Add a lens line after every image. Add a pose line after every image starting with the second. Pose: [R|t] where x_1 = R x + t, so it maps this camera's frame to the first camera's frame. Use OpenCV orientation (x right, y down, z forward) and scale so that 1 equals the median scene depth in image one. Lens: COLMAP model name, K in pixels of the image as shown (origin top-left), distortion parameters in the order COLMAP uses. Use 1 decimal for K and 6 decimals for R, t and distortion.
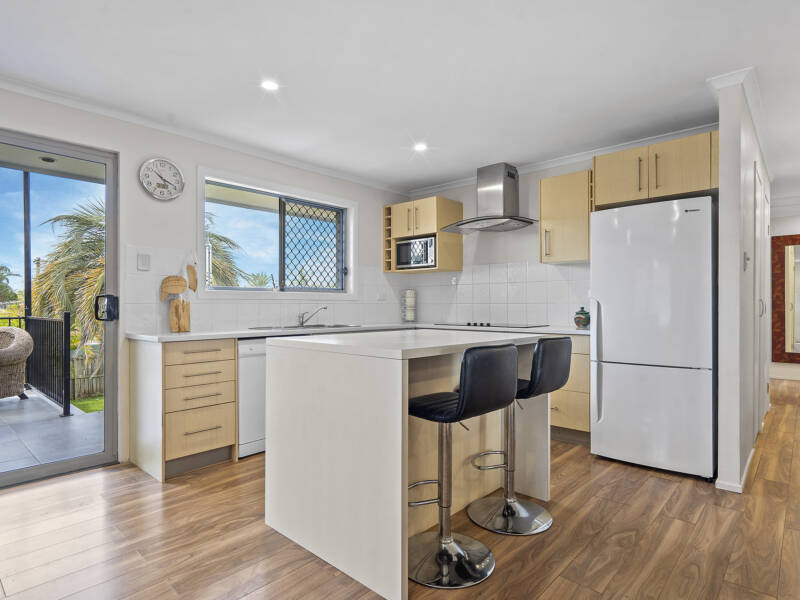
lens RADIAL K [[445.6, 0, 397.6], [0, 445.6, 302.6], [0, 0, 1]] dist [0.001407, 0.000131]
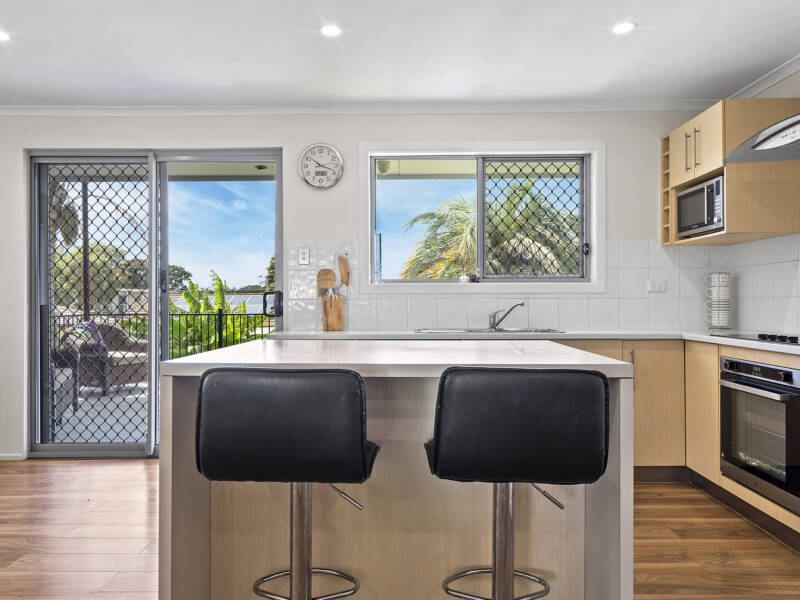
lens RADIAL K [[566.1, 0, 401.7], [0, 566.1, 302.4], [0, 0, 1]] dist [0.009463, -0.000719]
pose [[0.664531, -0.000108, -0.747261, 0.341186], [0.006445, 0.999964, 0.005587, 0.002321], [0.747233, -0.008529, 0.664508, 0.241597]]
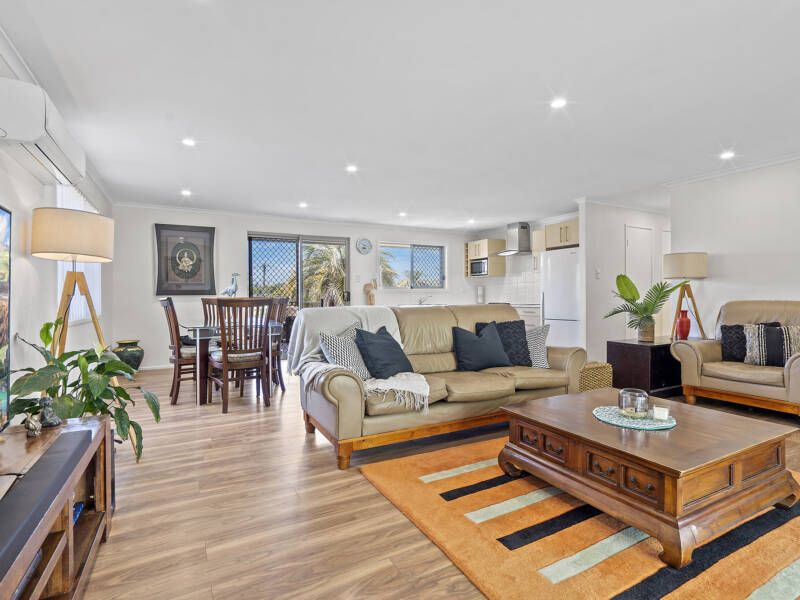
lens RADIAL K [[409.4, 0, 399.1], [0, 409.4, 298.5], [0, 0, 1]] dist [0.000164, 0.000890]
pose [[0.942423, -0.005090, -0.334384, 0.317620], [0.009249, 0.999898, 0.010848, 0.000873], [0.334295, -0.013317, 0.942374, -0.821919]]
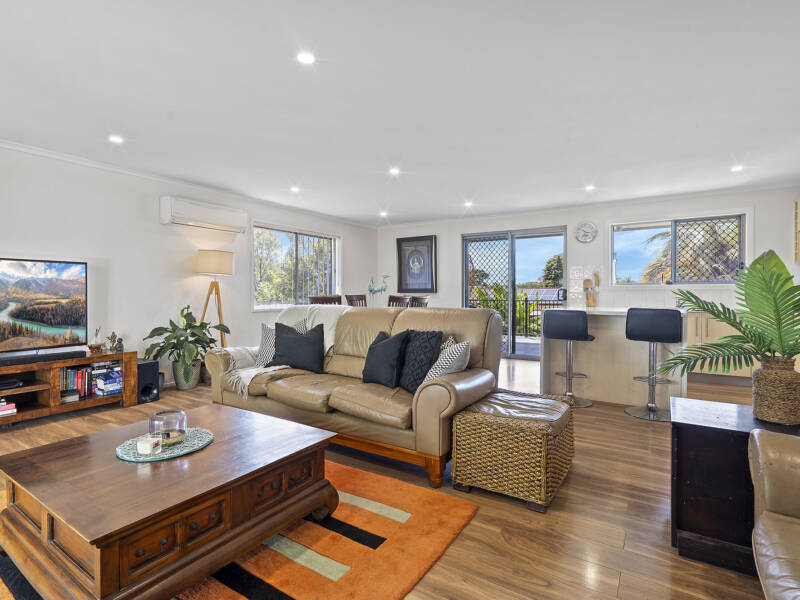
lens RADIAL K [[409.4, 0, 402.9], [0, 409.4, 296.0], [0, 0, 1]] dist [0.000164, 0.000890]
pose [[0.165119, 0.005845, -0.986256, 0.862062], [0.004569, 0.999967, 0.006691, 0.000439], [0.986263, -0.005611, 0.165087, -0.102345]]
